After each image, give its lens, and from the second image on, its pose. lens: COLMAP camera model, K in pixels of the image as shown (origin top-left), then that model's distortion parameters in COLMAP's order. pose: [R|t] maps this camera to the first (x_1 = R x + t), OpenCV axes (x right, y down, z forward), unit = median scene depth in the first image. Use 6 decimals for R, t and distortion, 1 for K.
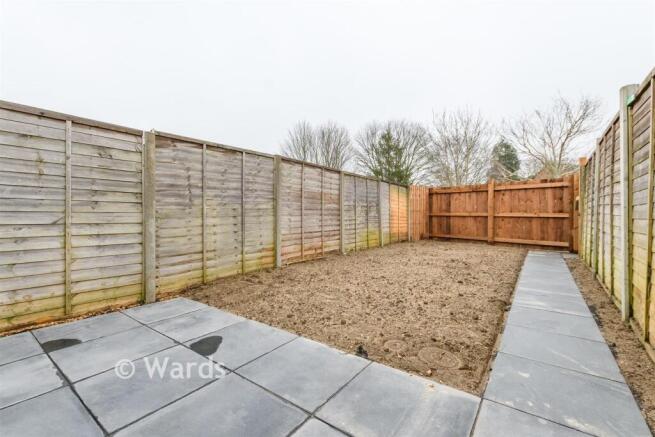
lens RADIAL K [[285.8, 0, 327.5], [0, 285.8, 218.5], [0, 0, 1]] dist [0.000674, -0.000060]
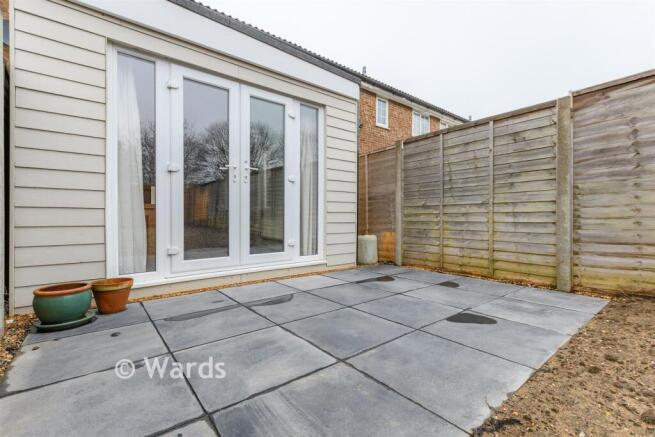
lens RADIAL K [[285.8, 0, 327.5], [0, 285.8, 218.5], [0, 0, 1]] dist [0.000674, -0.000060]
pose [[-0.252932, 0.001488, -0.967483, 0.395493], [-0.004030, 0.999989, 0.002591, 0.068672], [0.967476, 0.004554, -0.252923, 0.497195]]
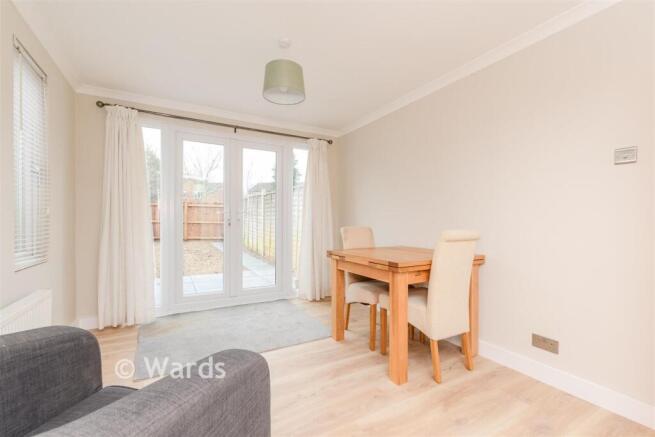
lens RADIAL K [[285.8, 0, 327.5], [0, 285.8, 218.5], [0, 0, 1]] dist [0.000674, -0.000060]
pose [[0.403865, -0.000471, 0.914818, -1.331212], [0.002899, 0.999996, -0.000765, -0.069720], [-0.914814, 0.002961, 0.403865, -0.836392]]
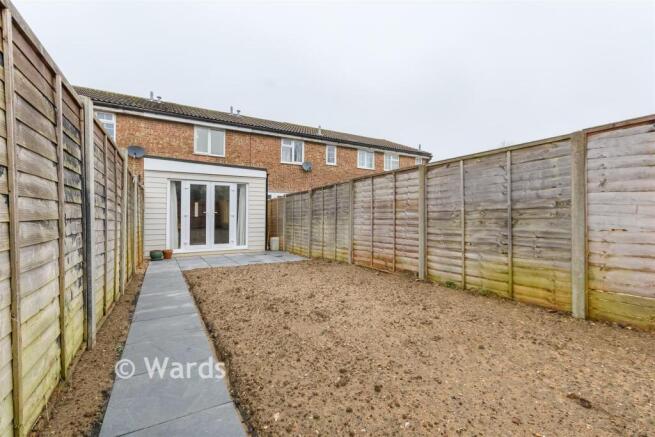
lens RADIAL K [[285.2, 0, 320.8], [0, 285.2, 217.0], [0, 0, 1]] dist [0.001178, 0.000085]
pose [[-0.410683, 0.000497, -0.911778, 1.537433], [-0.002474, 0.999996, 0.001659, -0.066235], [0.911775, 0.002937, -0.410680, 2.006374]]
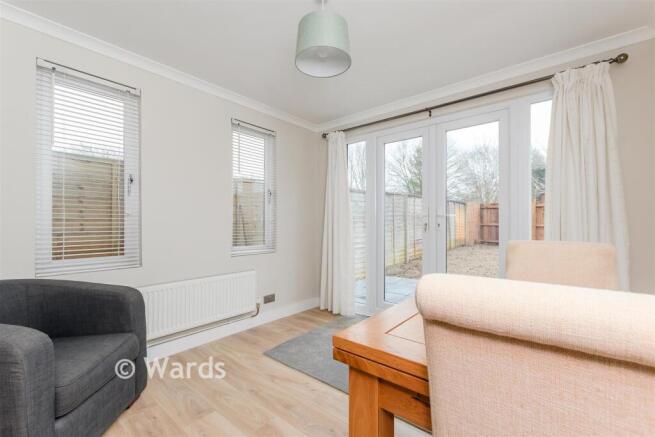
lens RADIAL K [[285.8, 0, 327.5], [0, 285.8, 218.5], [0, 0, 1]] dist [0.000674, -0.000060]
pose [[0.997940, -0.012600, -0.062901, -0.749616], [0.011373, 0.999739, -0.019828, -0.070612], [0.063135, 0.019072, 0.997823, -0.968584]]
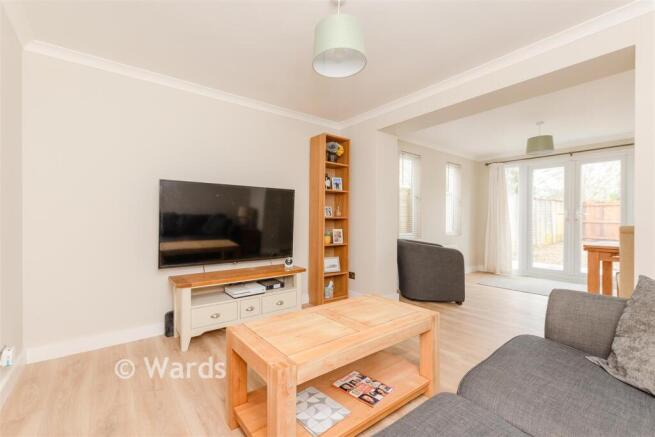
lens RADIAL K [[285.2, 0, 320.8], [0, 285.2, 217.0], [0, 0, 1]] dist [0.001178, 0.000085]
pose [[0.957958, -0.000374, -0.286909, -1.311303], [-0.002392, 0.999954, -0.009290, -0.060646], [0.286899, 0.009586, 0.957913, -1.886294]]
